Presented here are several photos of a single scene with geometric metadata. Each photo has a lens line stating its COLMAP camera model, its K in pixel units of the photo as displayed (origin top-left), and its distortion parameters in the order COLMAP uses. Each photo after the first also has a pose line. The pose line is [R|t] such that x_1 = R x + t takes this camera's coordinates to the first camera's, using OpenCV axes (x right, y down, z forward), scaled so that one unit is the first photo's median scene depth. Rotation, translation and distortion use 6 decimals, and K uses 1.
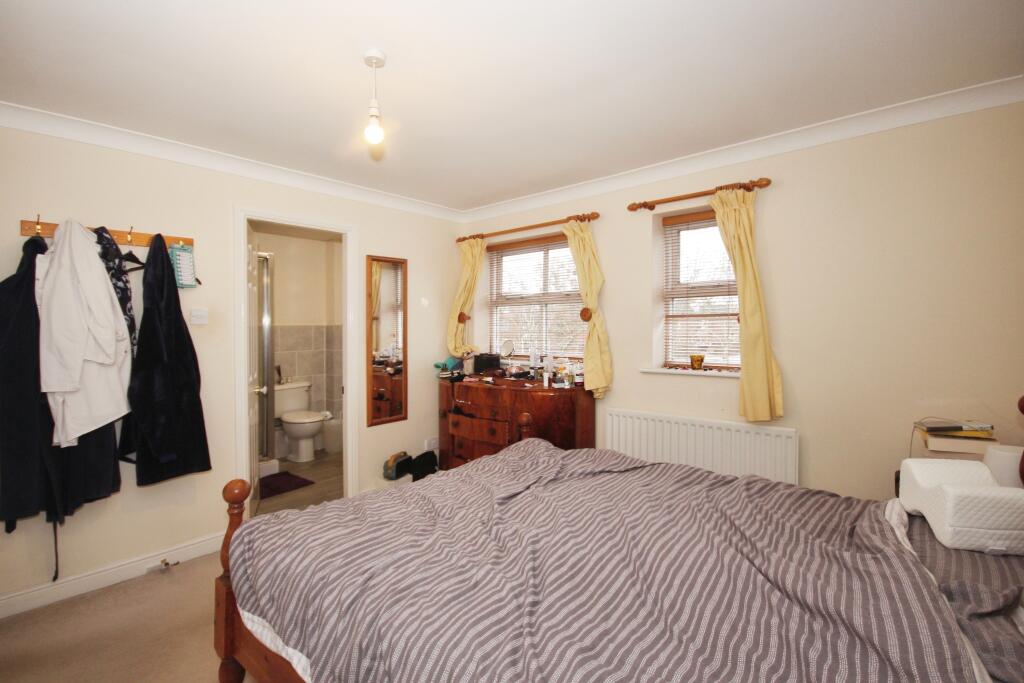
lens RADIAL K [[484.6, 0, 510.0], [0, 484.6, 330.3], [0, 0, 1]] dist [-0.000233, -0.000041]
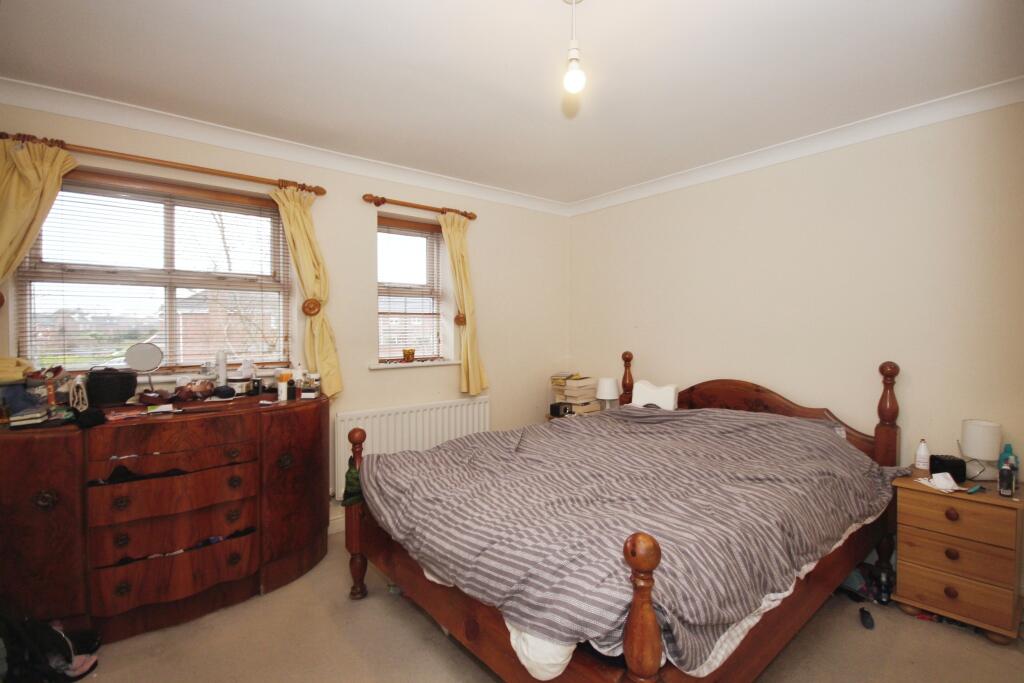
lens RADIAL K [[484.6, 0, 510.0], [0, 484.6, 330.3], [0, 0, 1]] dist [-0.000233, -0.000041]
pose [[0.148361, -0.002351, 0.988930, -0.664550], [0.003588, 0.999992, 0.001839, 0.006517], [-0.988927, 0.003276, 0.148369, 0.594887]]
